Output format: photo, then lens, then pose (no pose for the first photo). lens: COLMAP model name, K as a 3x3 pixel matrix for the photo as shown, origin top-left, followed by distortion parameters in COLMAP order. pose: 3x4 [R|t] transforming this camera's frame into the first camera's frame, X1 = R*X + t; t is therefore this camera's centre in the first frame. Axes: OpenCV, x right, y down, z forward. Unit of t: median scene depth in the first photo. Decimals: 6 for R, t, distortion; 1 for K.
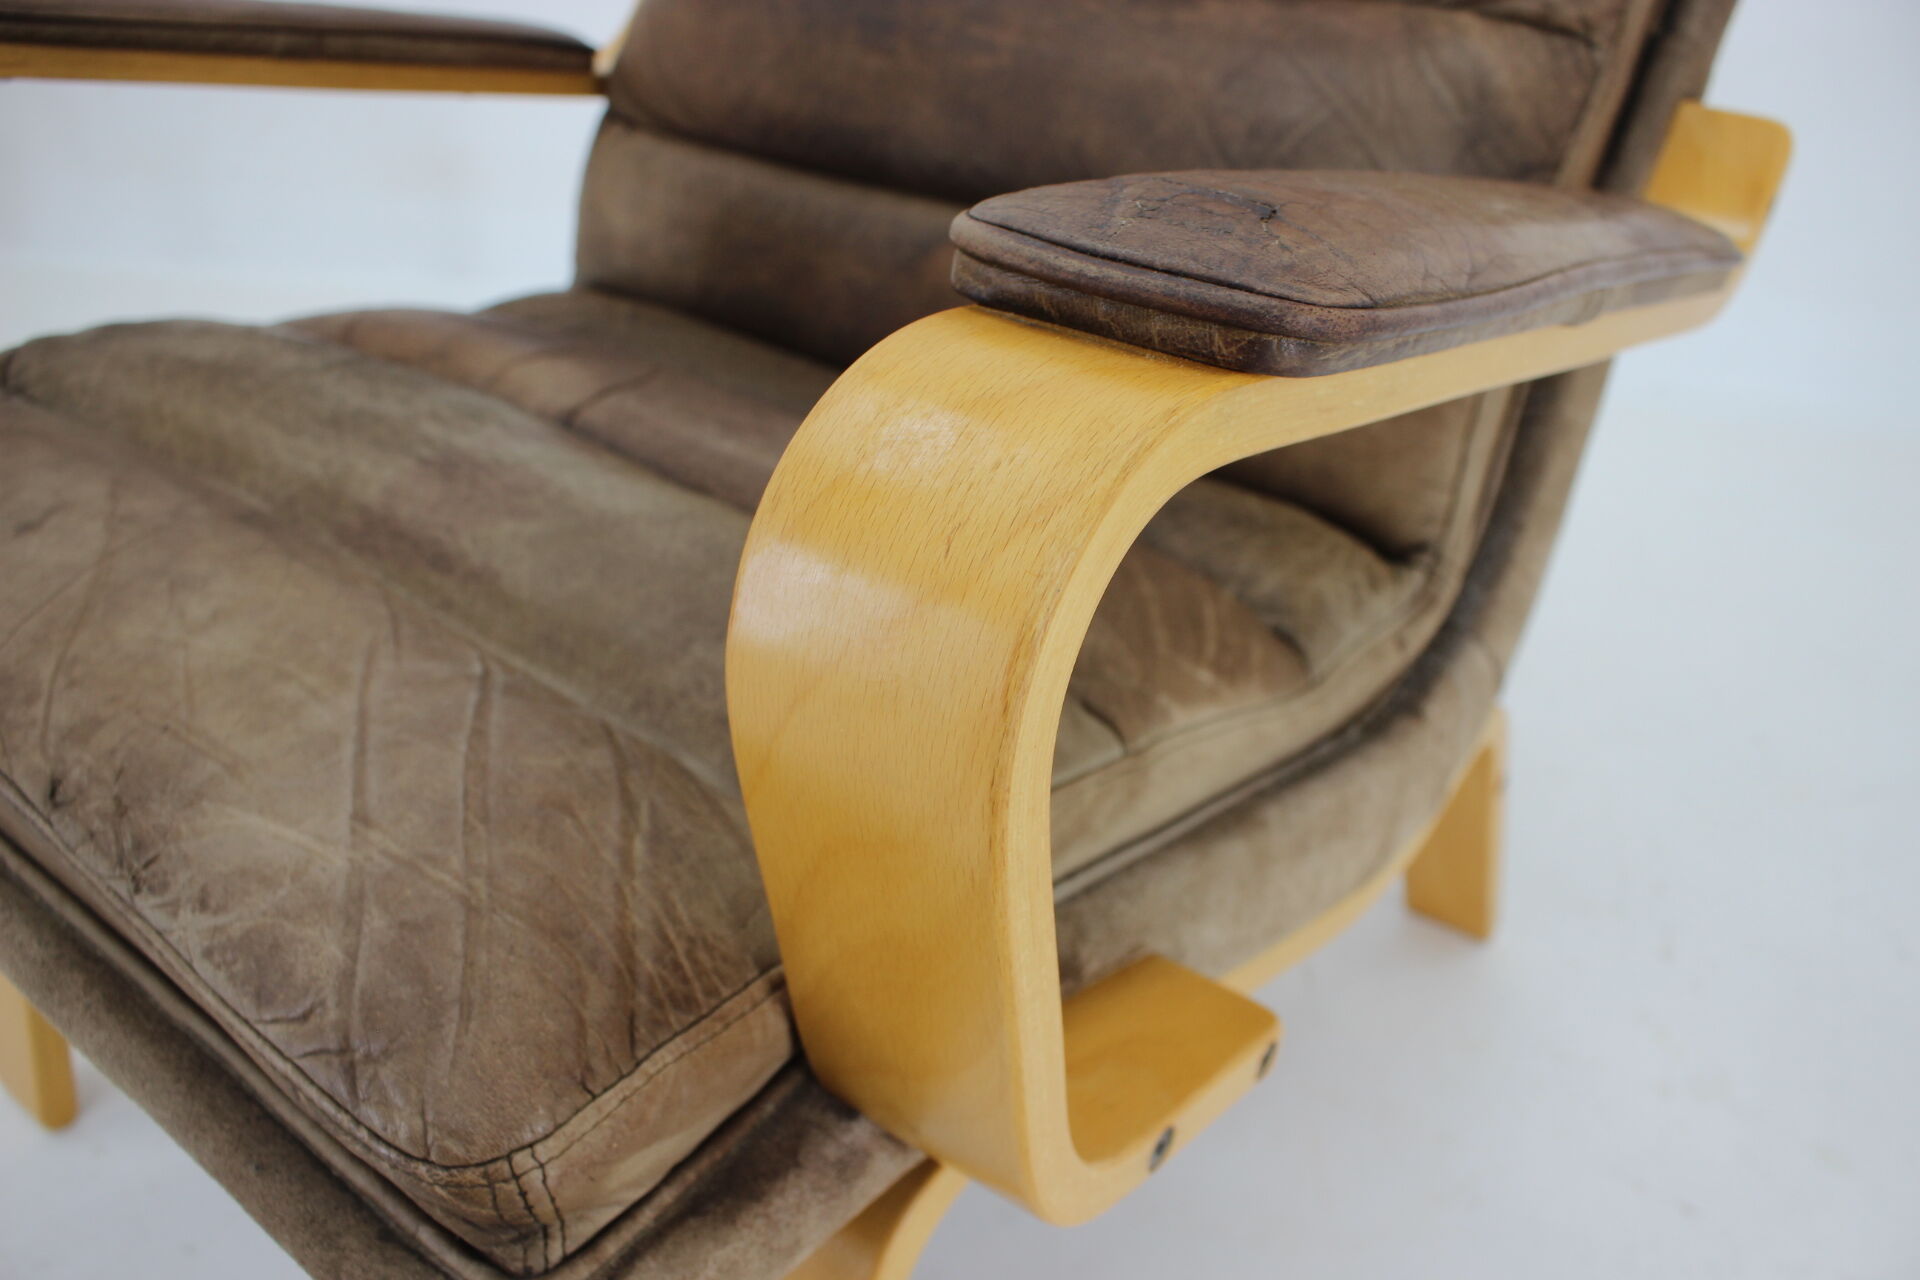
lens RADIAL K [[1607.2, 0, 944.2], [0, 1607.2, 644.7], [0, 0, 1]] dist [-0.155723, 0.116582]
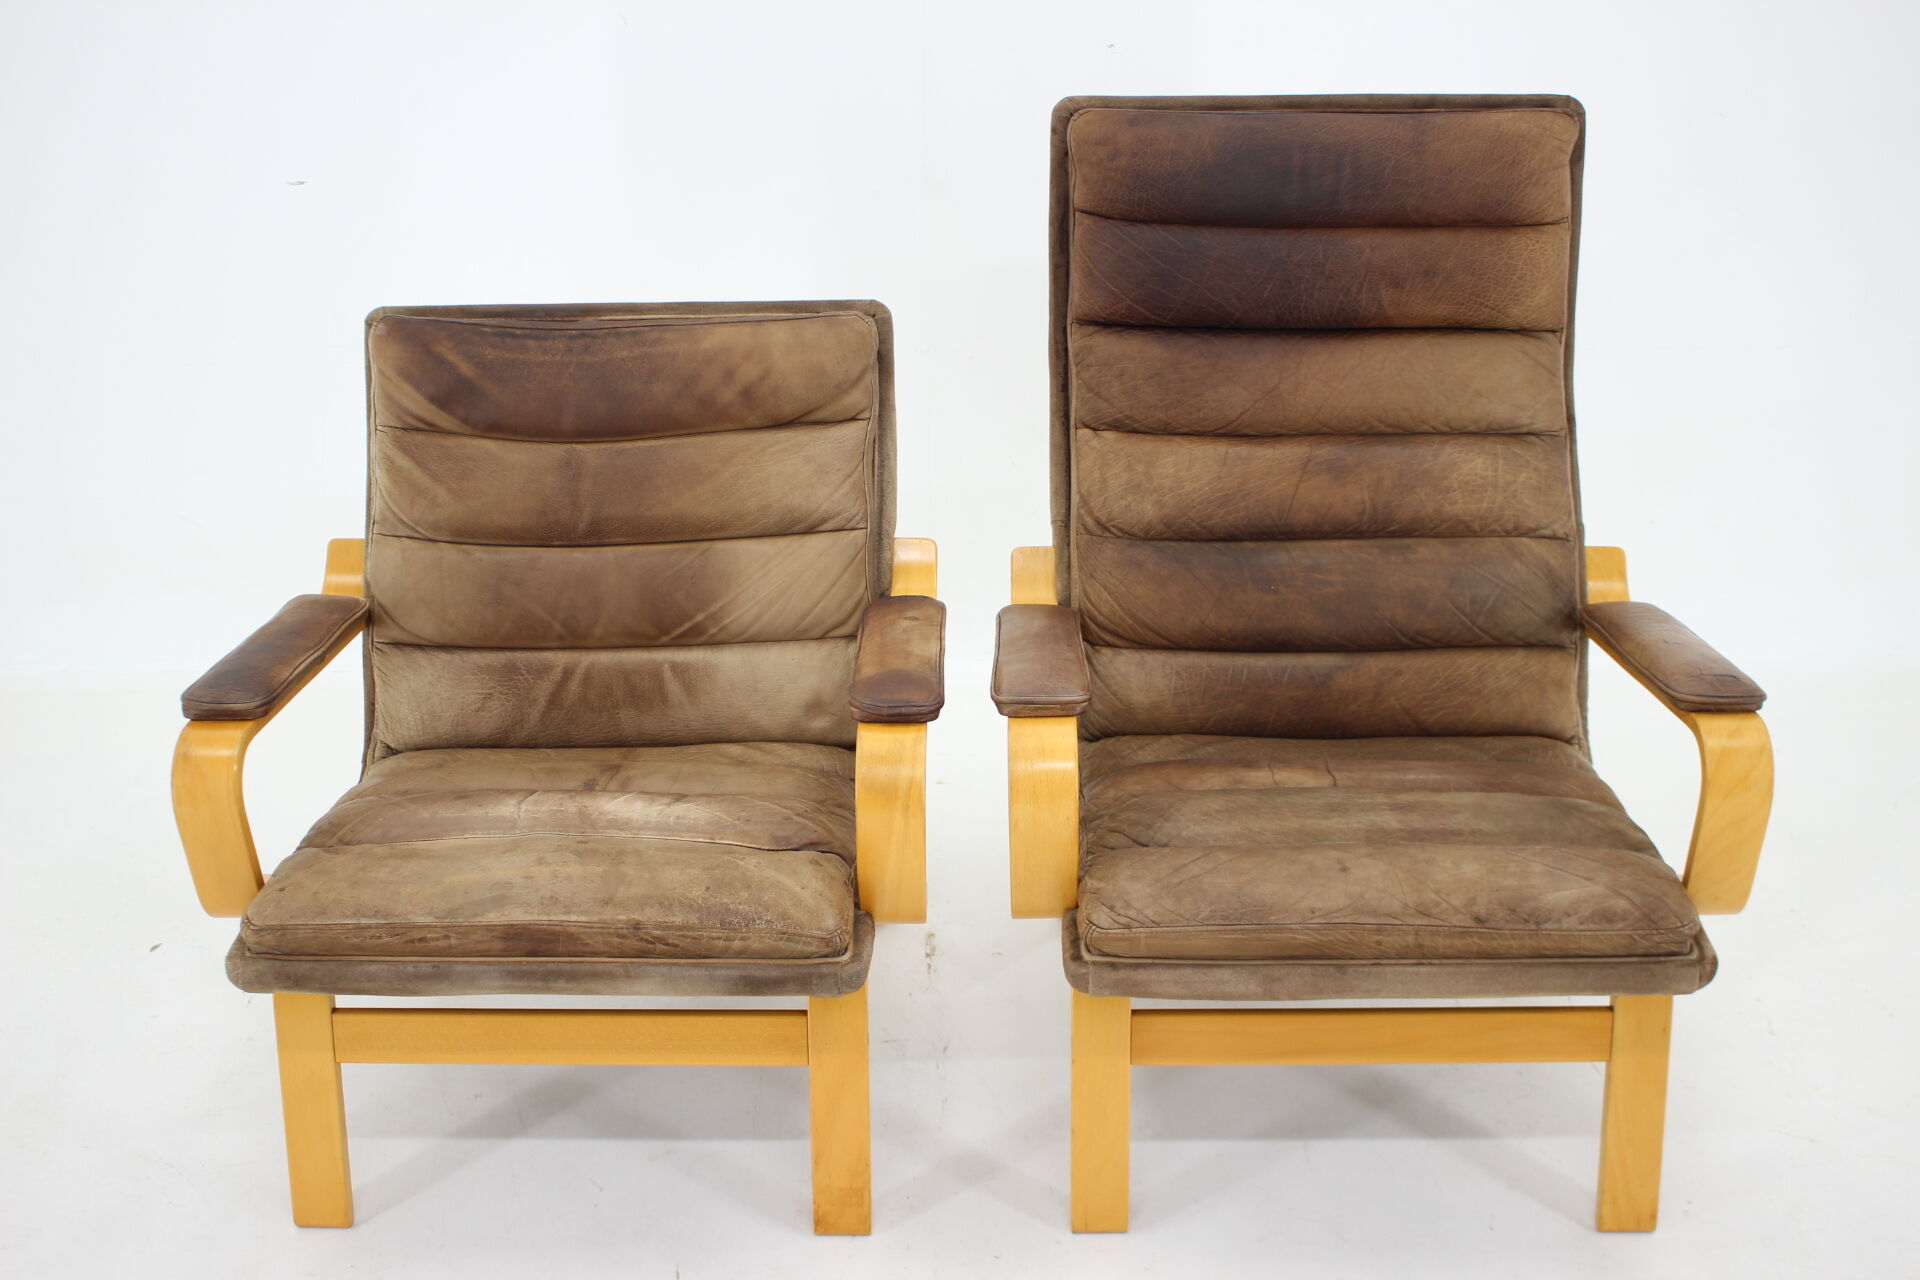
lens RADIAL K [[2304.0, 0, 963.1], [0, 2304.0, 688.6], [0, 0, 1]] dist [-0.093538, 0.000000]
pose [[0.794368, -0.276139, 0.541041, -3.456448], [0.323815, 0.946091, 0.007439, -0.670241], [-0.513929, 0.169288, 0.840963, -2.313147]]
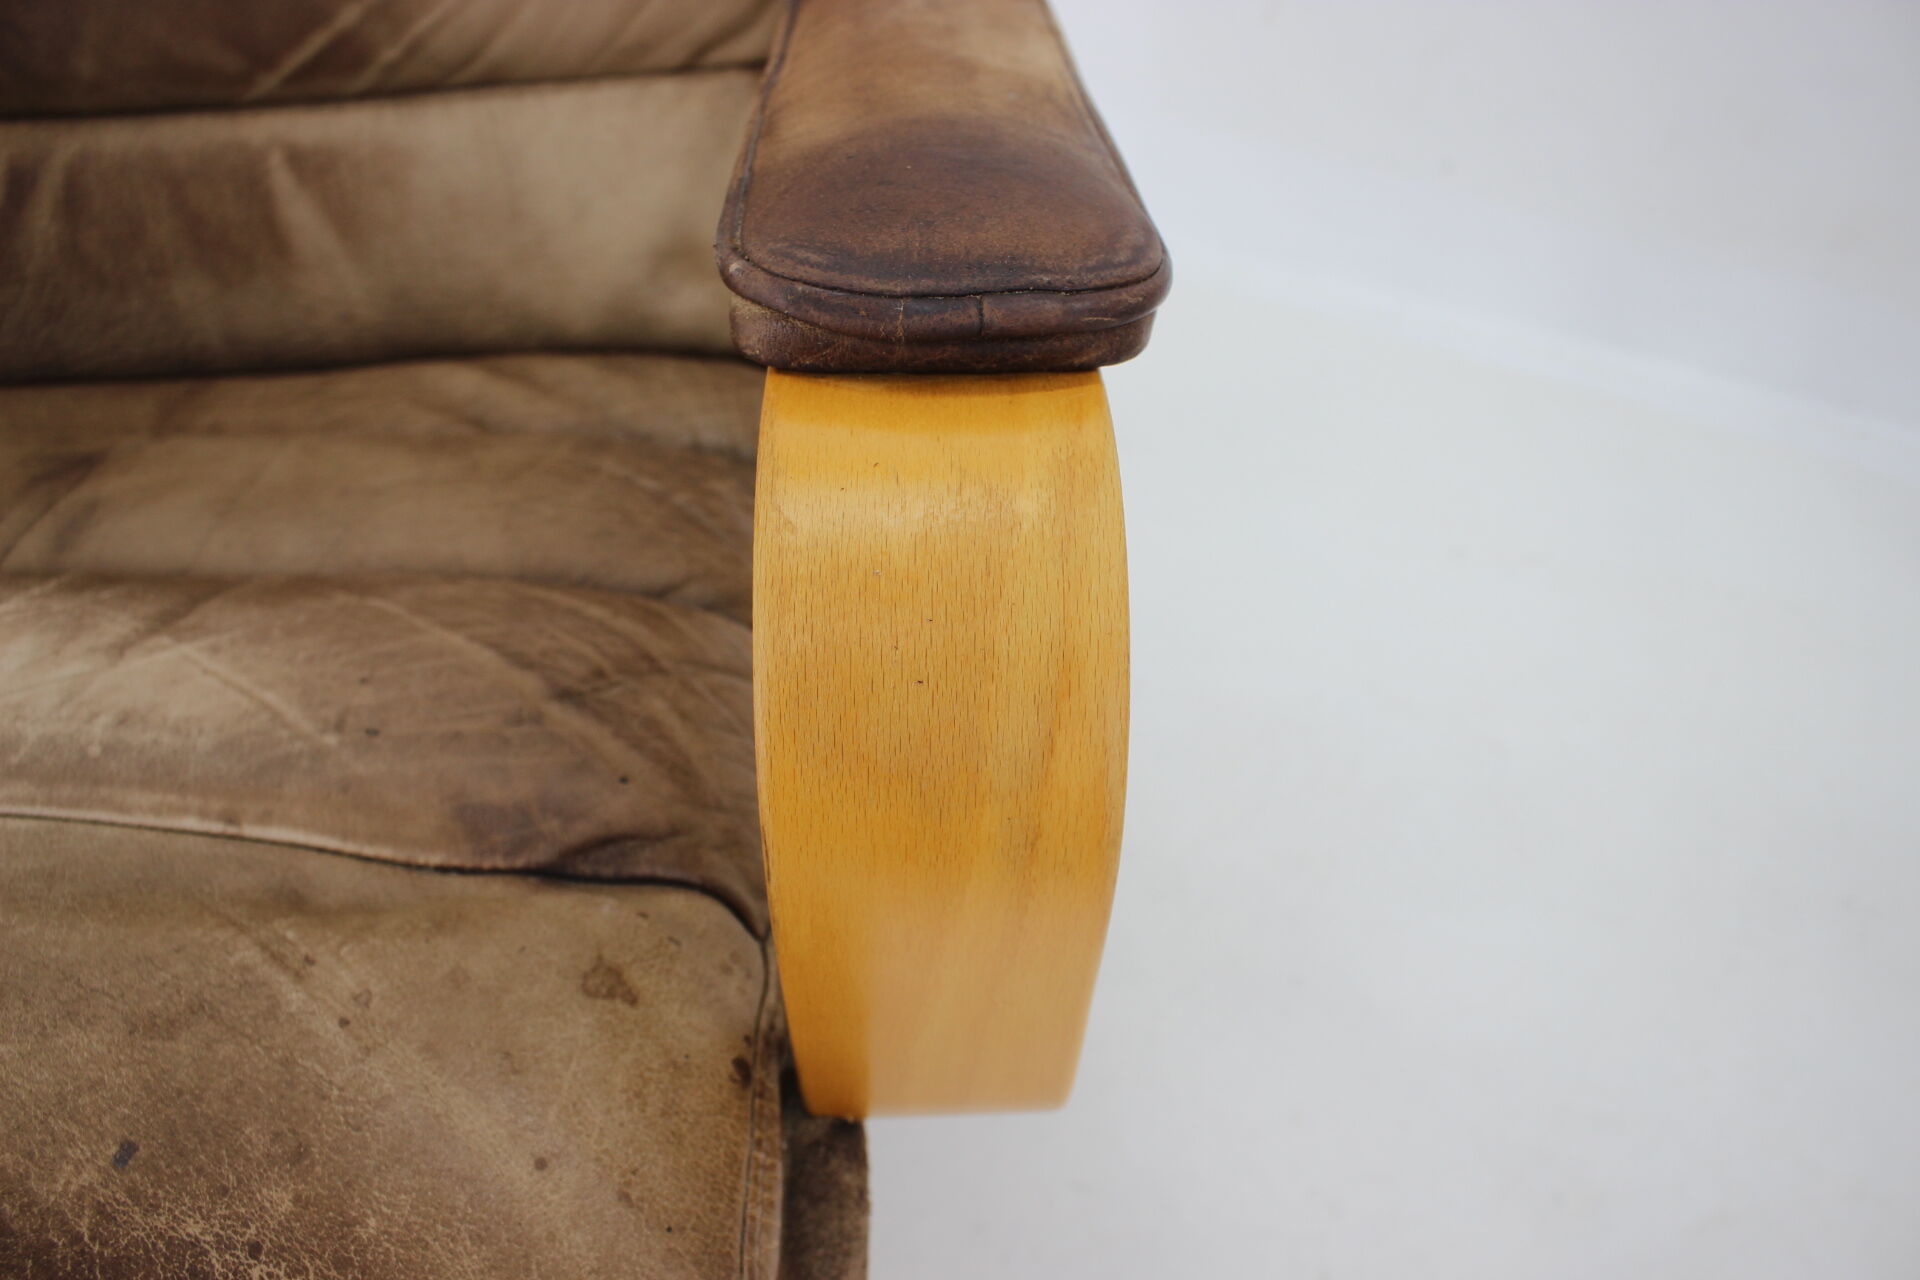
lens RADIAL K [[1607.2, 0, 950.2], [0, 1607.2, 644.7], [0, 0, 1]] dist [-0.155723, 0.116582]
pose [[0.772206, -0.425300, 0.472036, -1.528373], [0.330557, 0.903385, 0.273182, -0.694080], [-0.542615, -0.054918, 0.838185, 0.947514]]
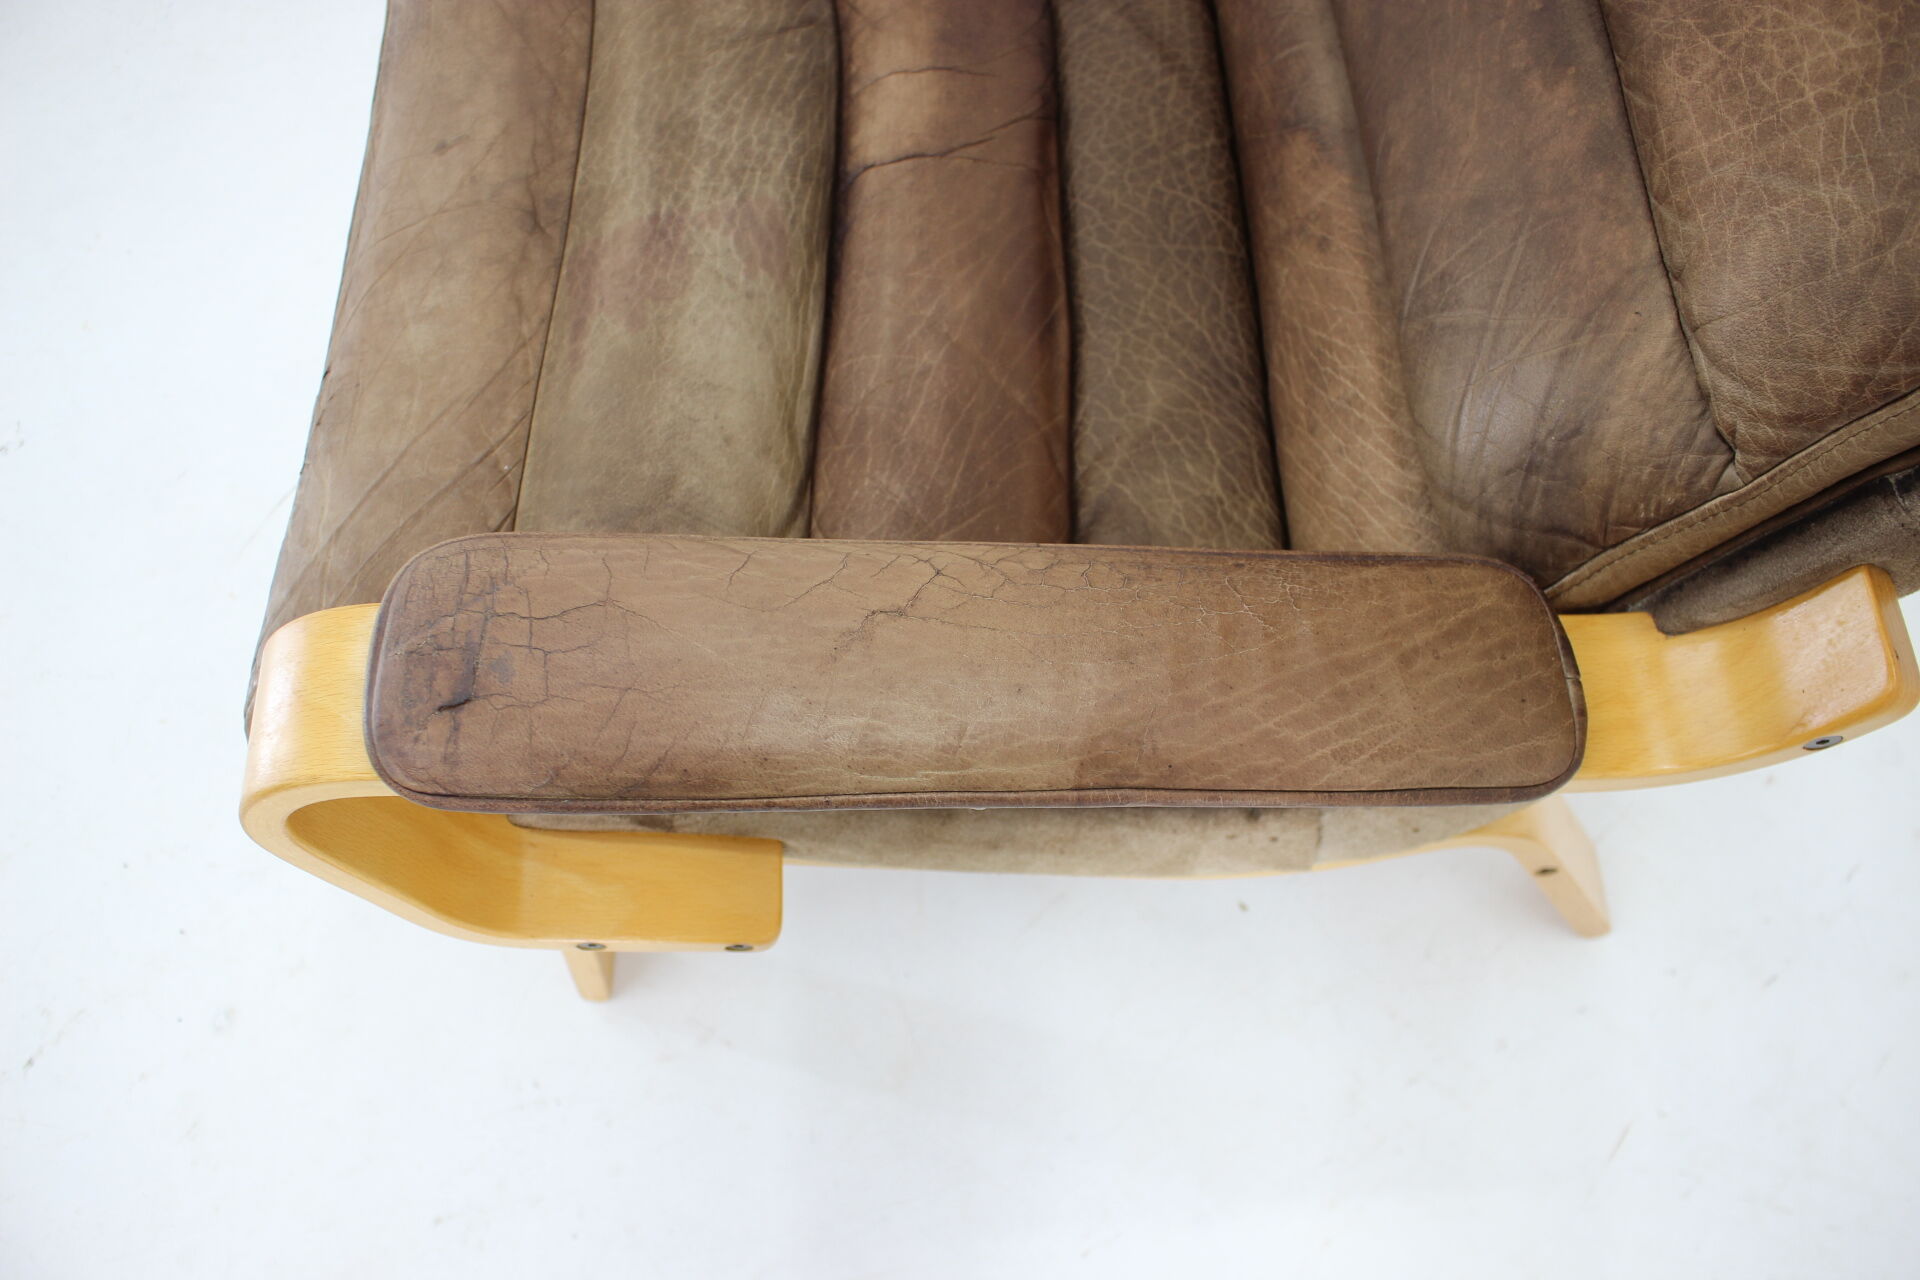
lens RADIAL K [[1607.2, 0, 949.7], [0, 1607.2, 651.1], [0, 0, 1]] dist [-0.155723, 0.116582]
pose [[0.641207, 0.658312, -0.394308, 0.701030], [-0.297889, 0.687087, 0.662702, -0.950427], [0.707189, -0.307470, 0.636669, 0.221579]]
